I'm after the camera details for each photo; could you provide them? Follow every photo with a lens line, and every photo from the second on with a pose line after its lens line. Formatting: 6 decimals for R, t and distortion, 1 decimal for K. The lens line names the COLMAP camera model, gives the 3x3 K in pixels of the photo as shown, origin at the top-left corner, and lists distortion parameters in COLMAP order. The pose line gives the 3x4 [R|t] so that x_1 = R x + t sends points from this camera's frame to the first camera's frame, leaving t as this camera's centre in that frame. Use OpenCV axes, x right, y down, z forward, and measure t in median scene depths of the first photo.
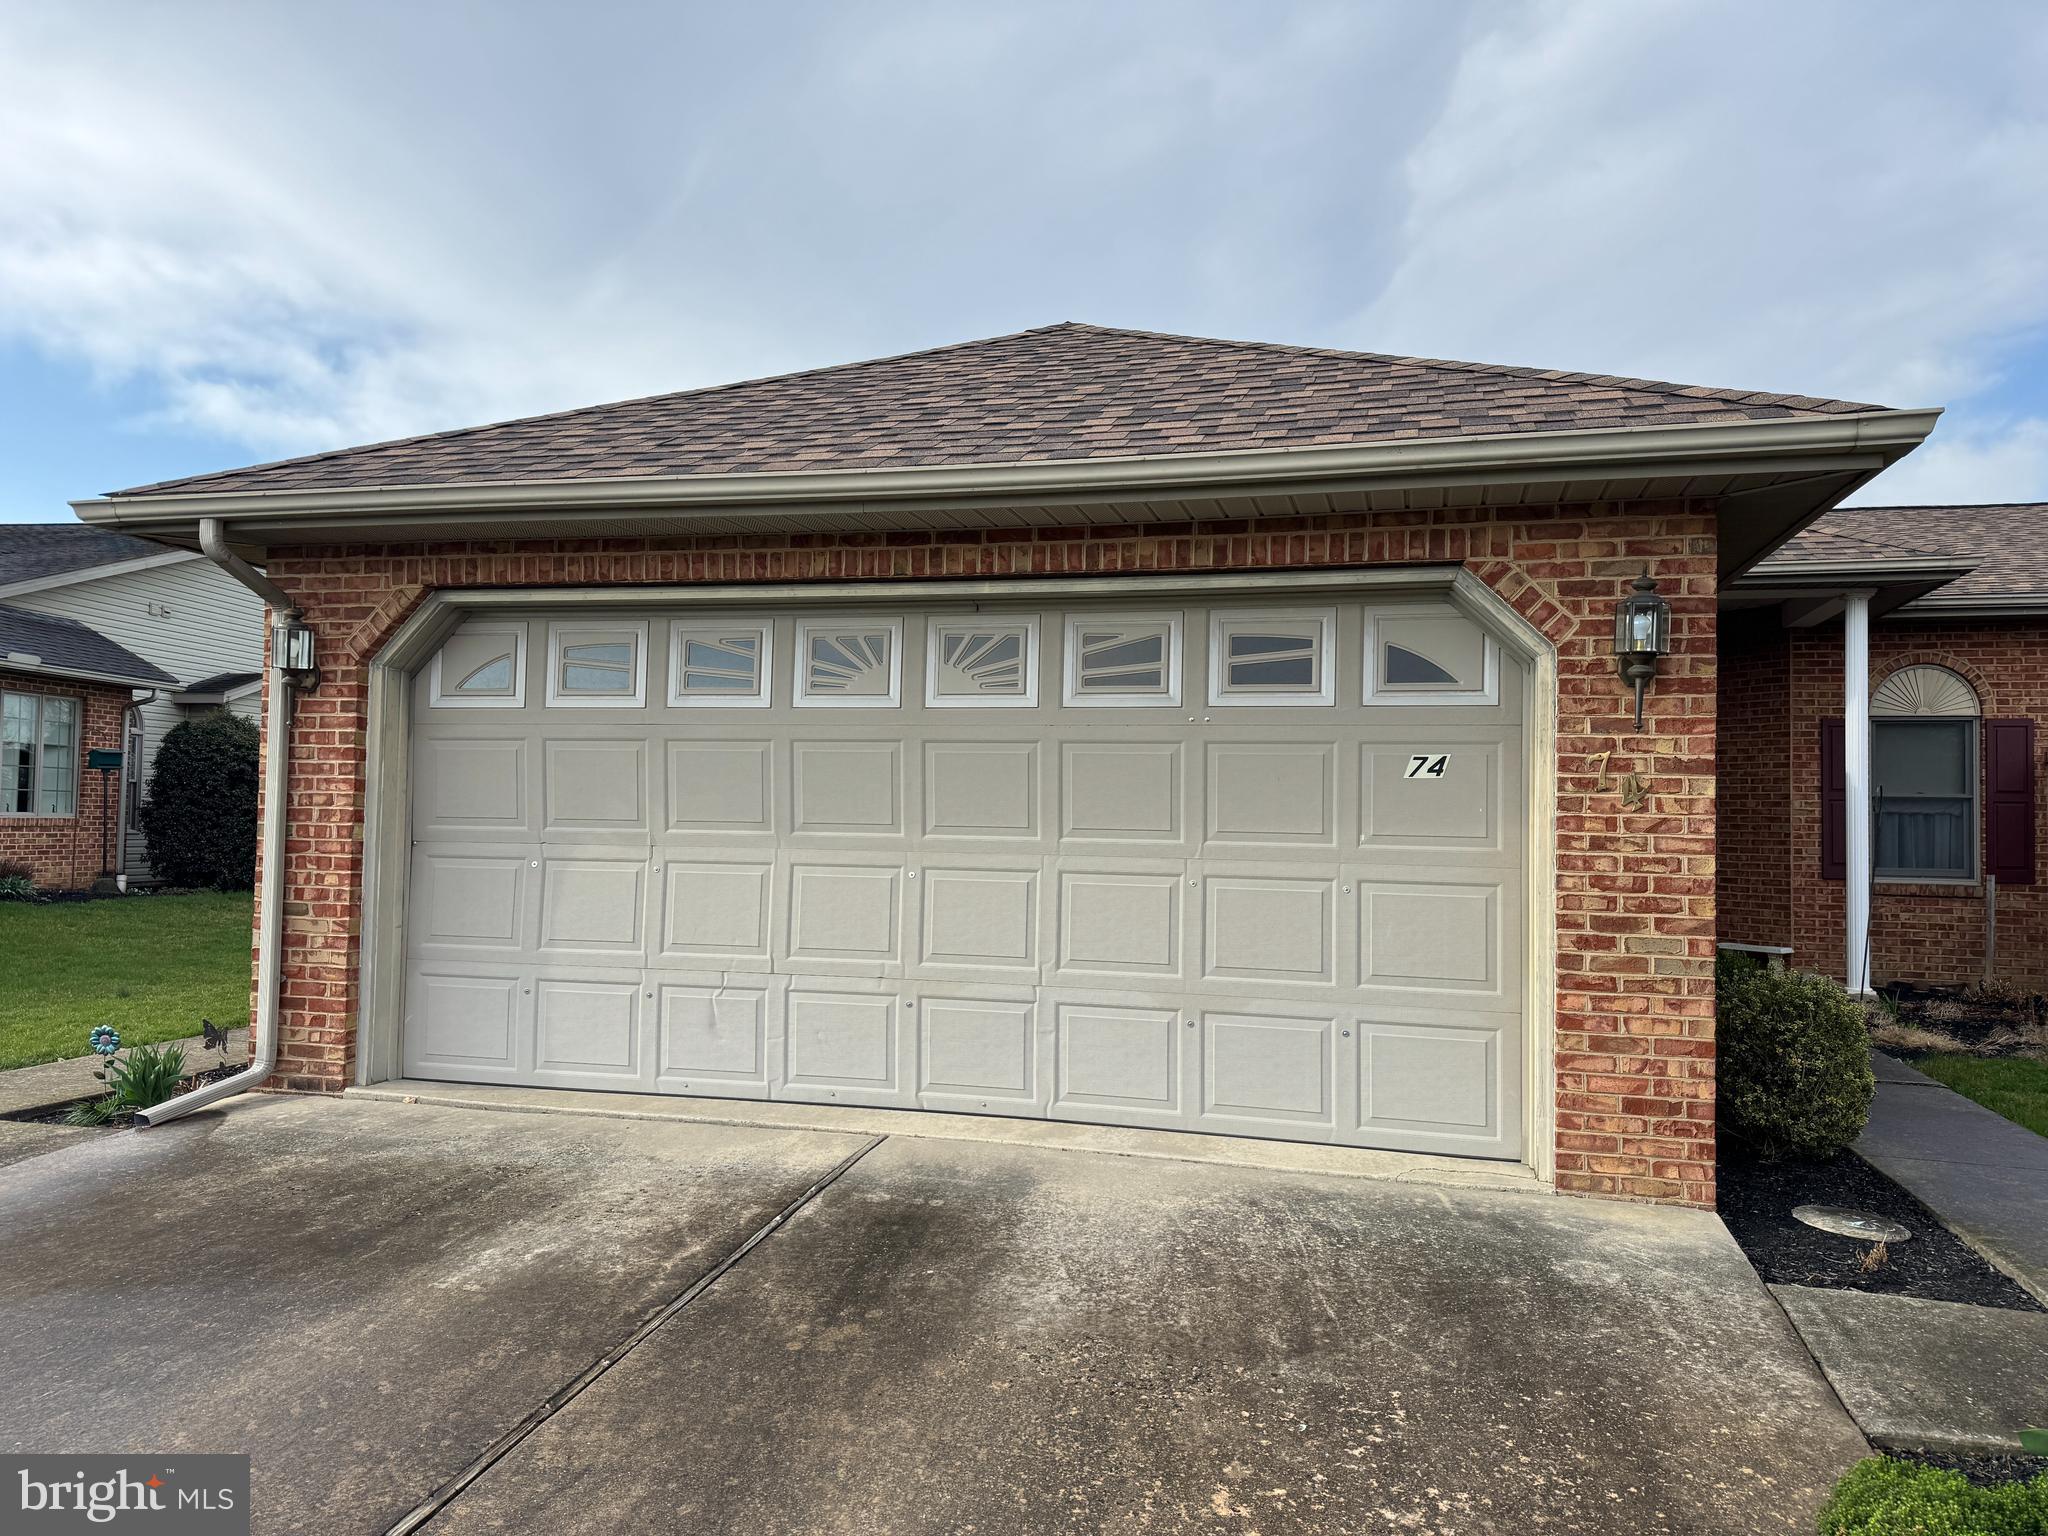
lens RADIAL K [[1398.0, 0, 1017.7], [0, 1398.0, 777.3], [0, 0, 1]] dist [0.071929, -0.083100]
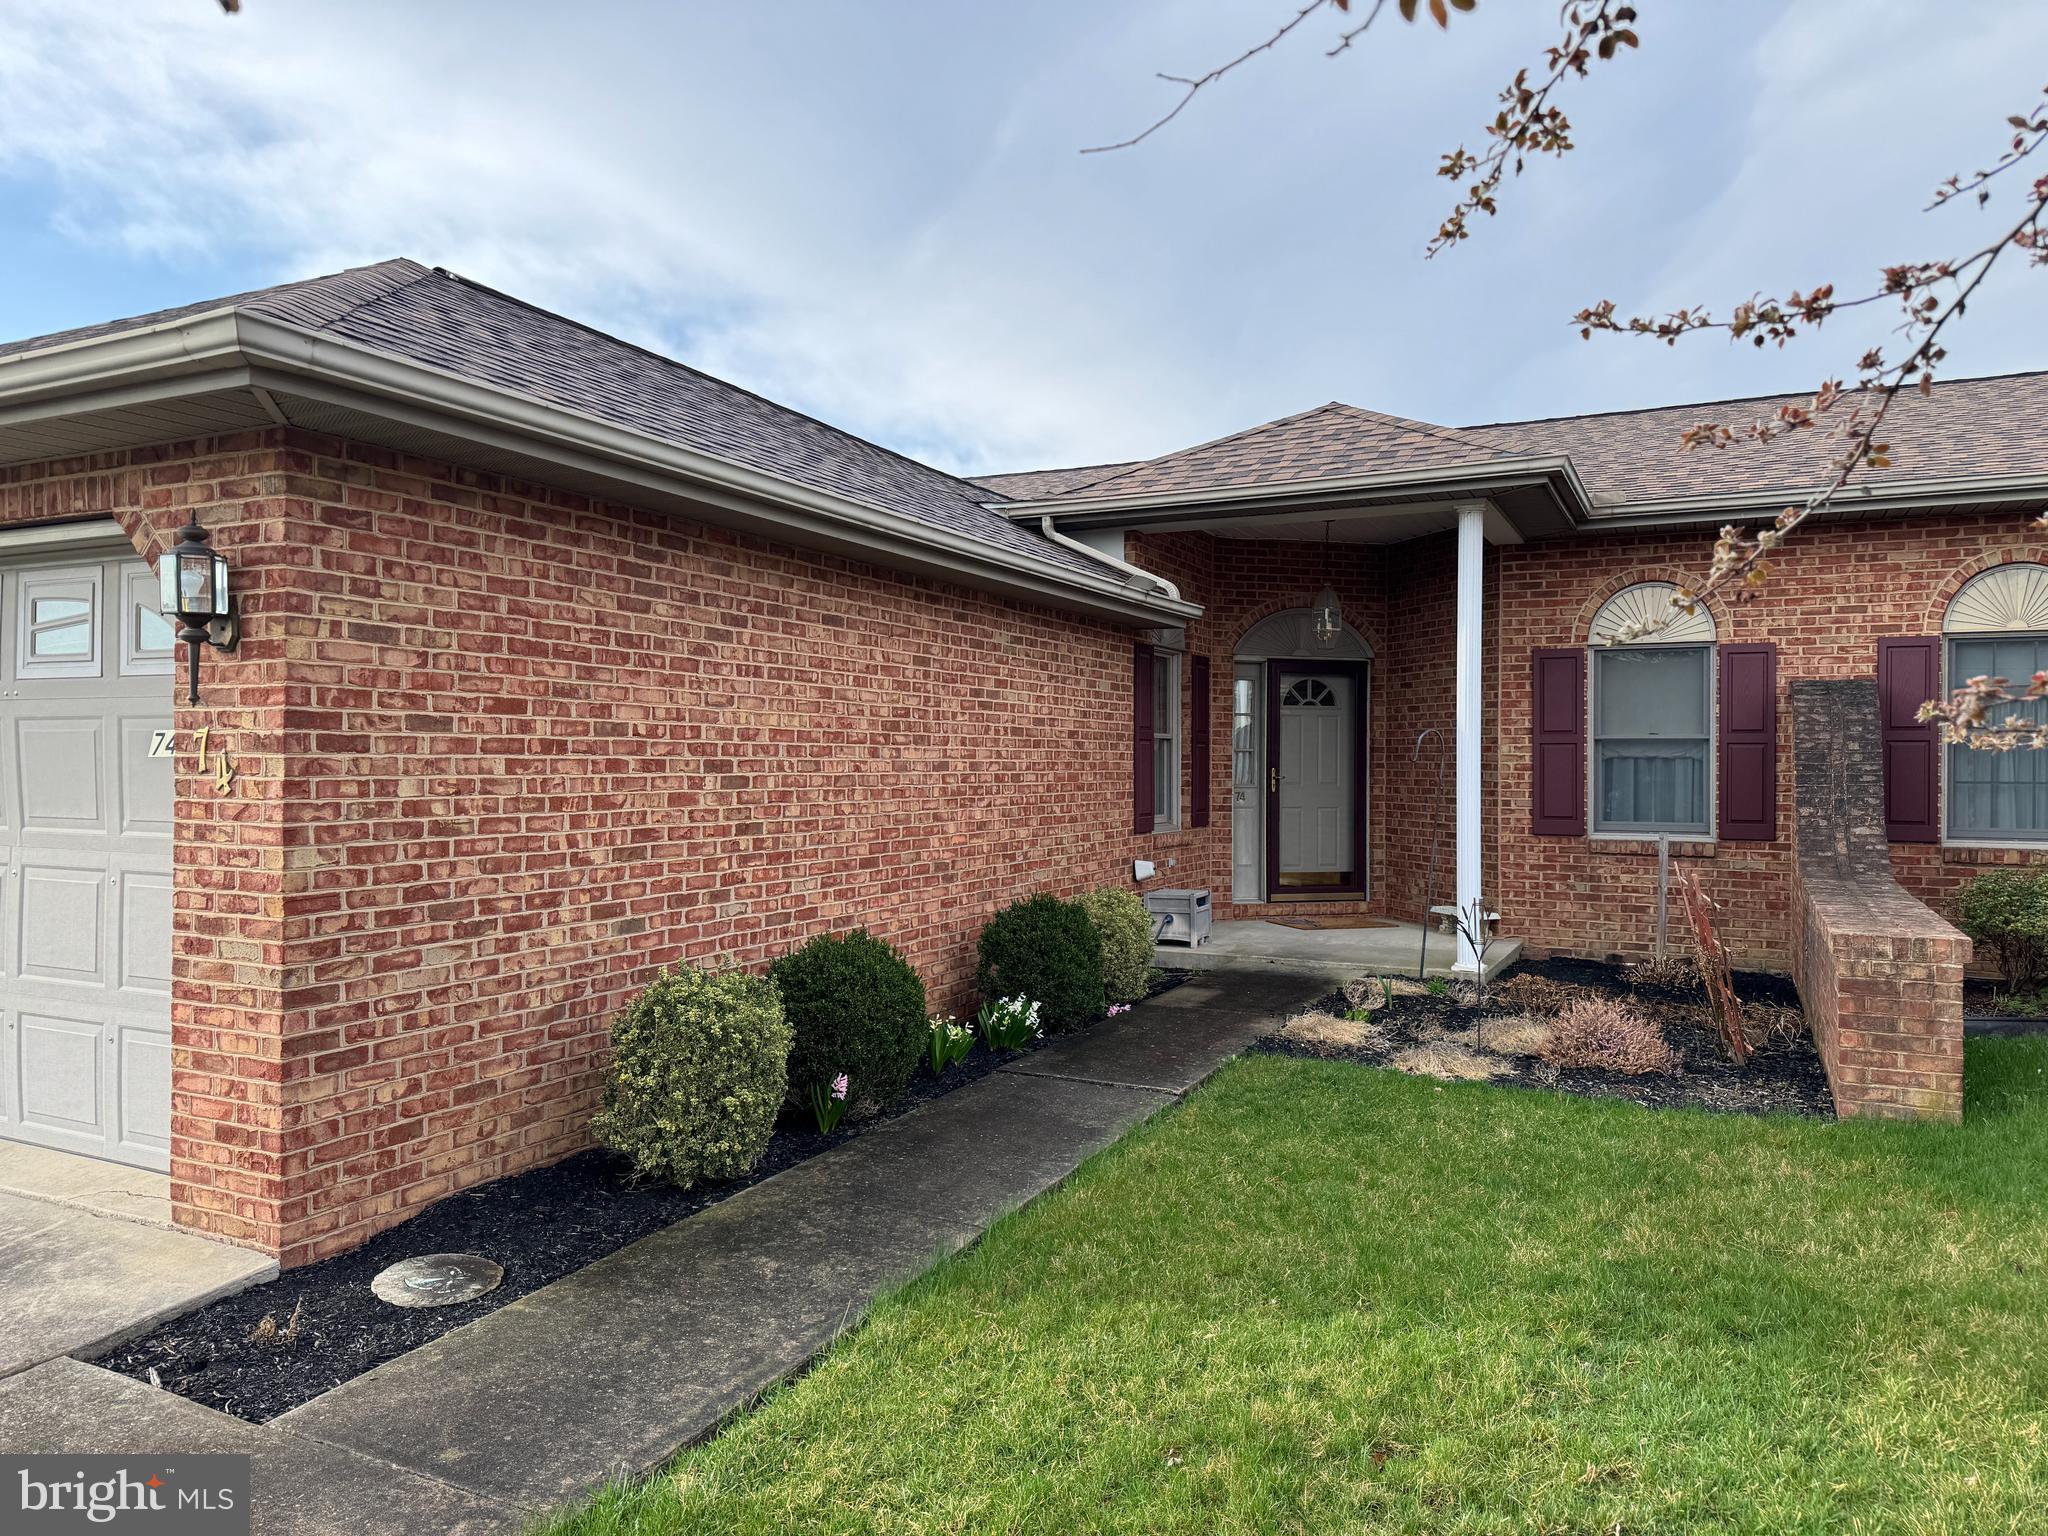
lens RADIAL K [[1398.0, 0, 1028.4], [0, 1398.0, 759.4], [0, 0, 1]] dist [0.071929, -0.083100]
pose [[0.982155, -0.015491, -0.187434, 0.847339], [0.020986, 0.999405, 0.027364, -0.009157], [0.186899, -0.030809, 0.981896, 0.186873]]
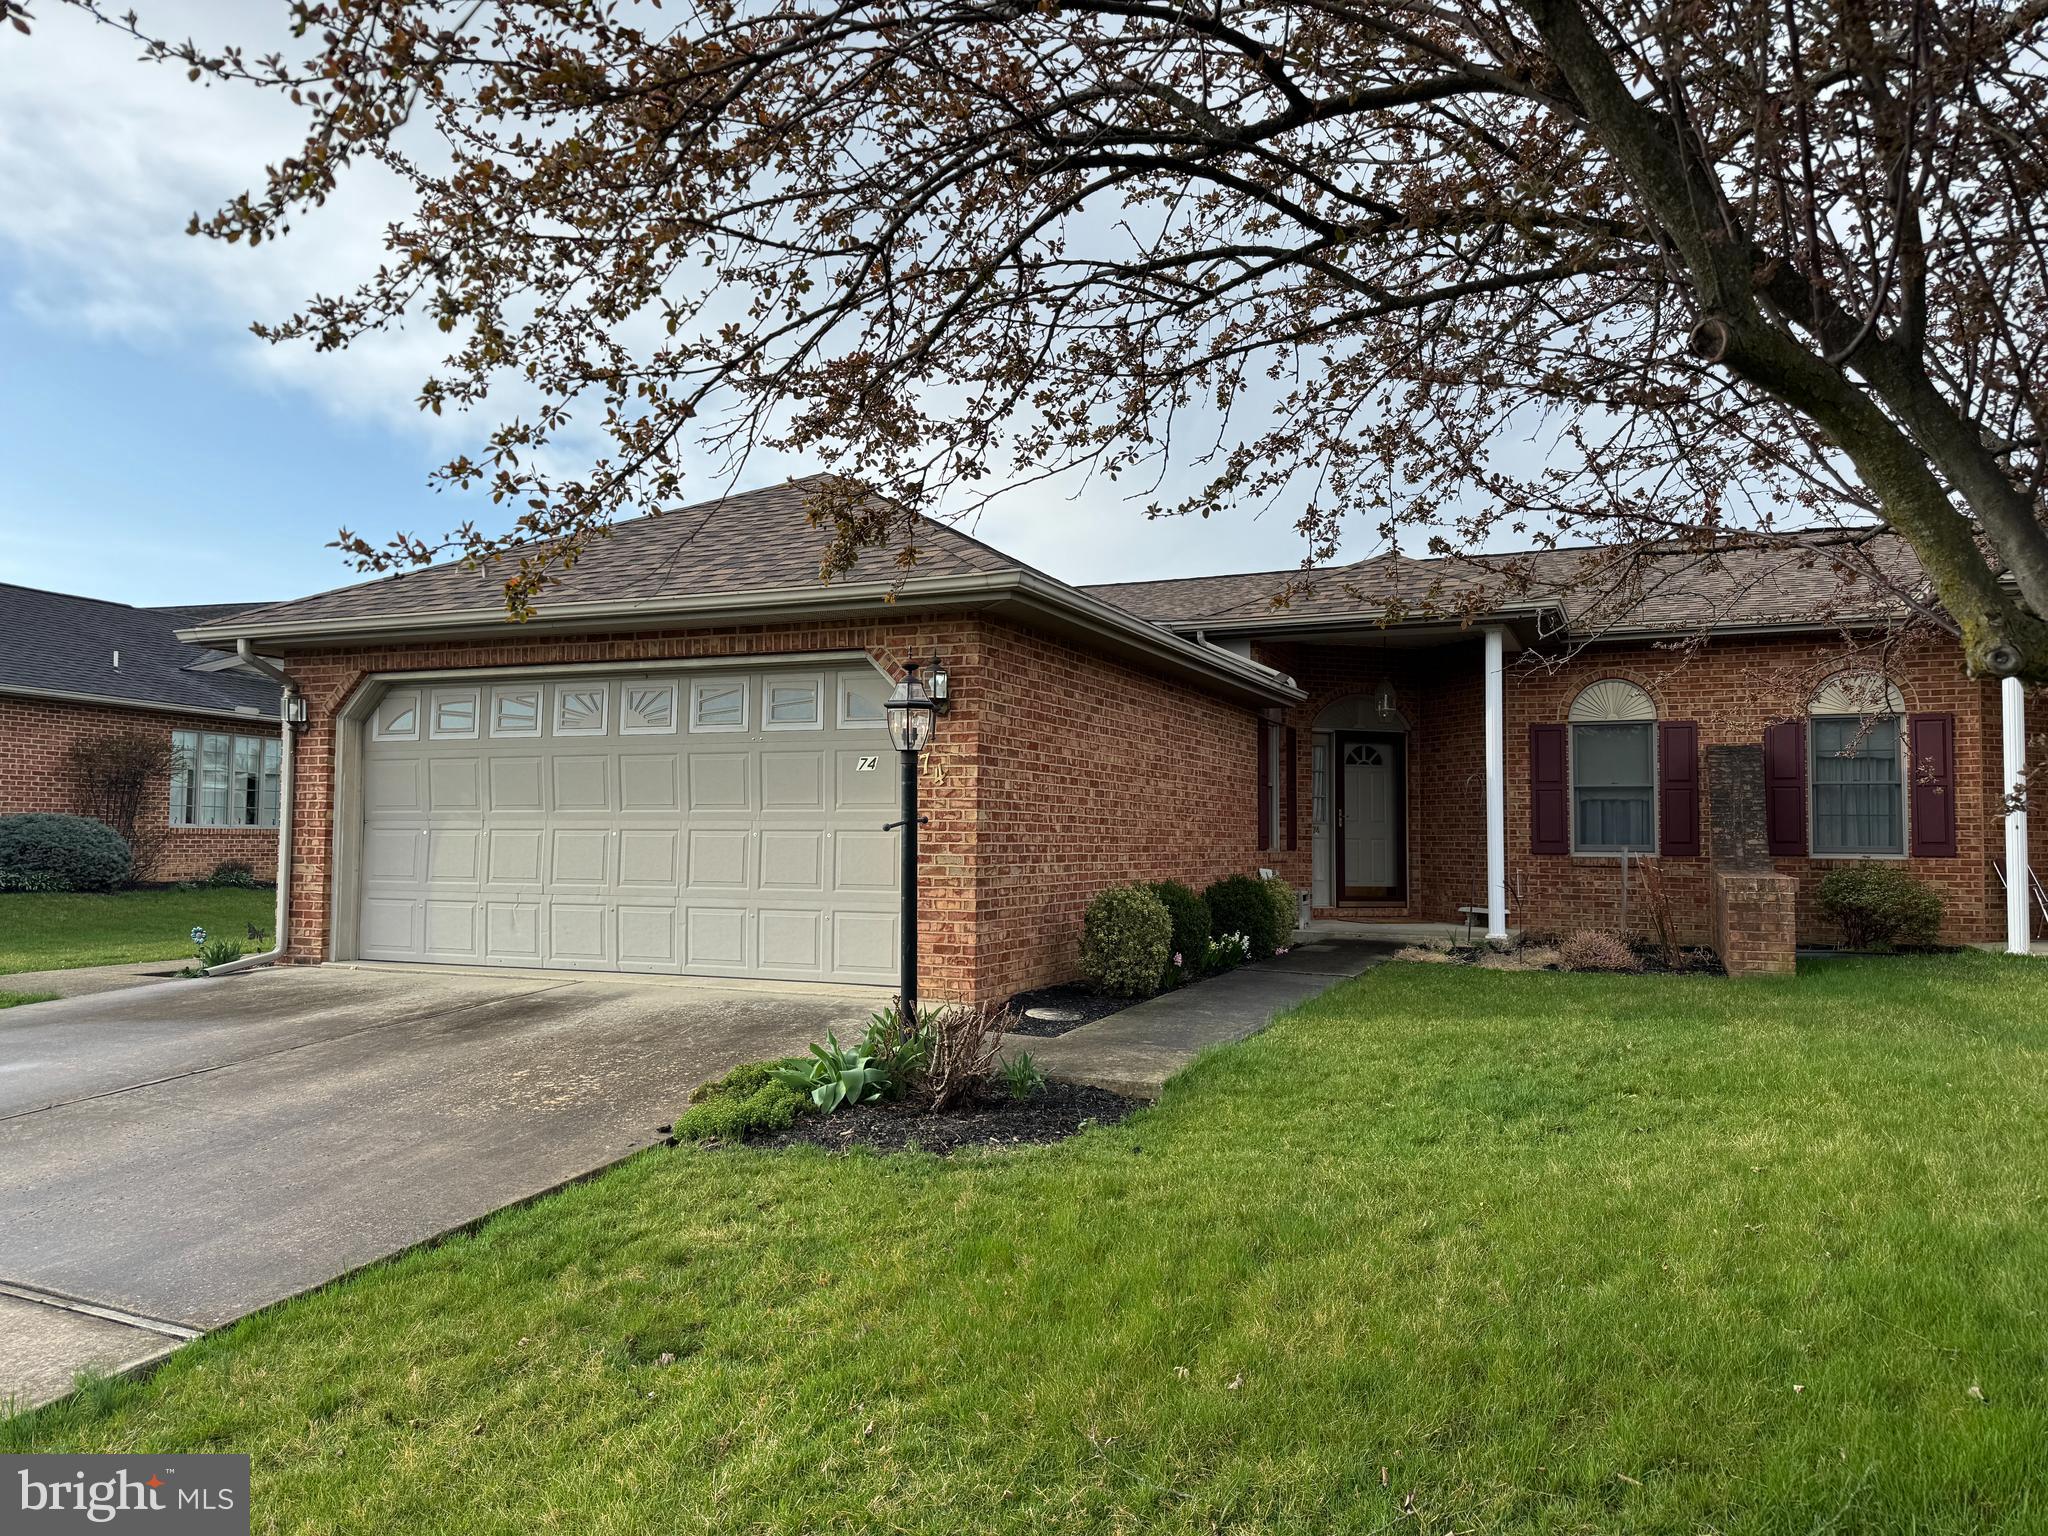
lens RADIAL K [[1398.0, 0, 1017.2], [0, 1398.0, 776.7], [0, 0, 1]] dist [0.071929, -0.083100]
pose [[0.987219, -0.018537, -0.158290, 0.635699], [0.016105, 0.999732, -0.016631, 0.034459], [0.158556, 0.013870, 0.987253, -0.571765]]
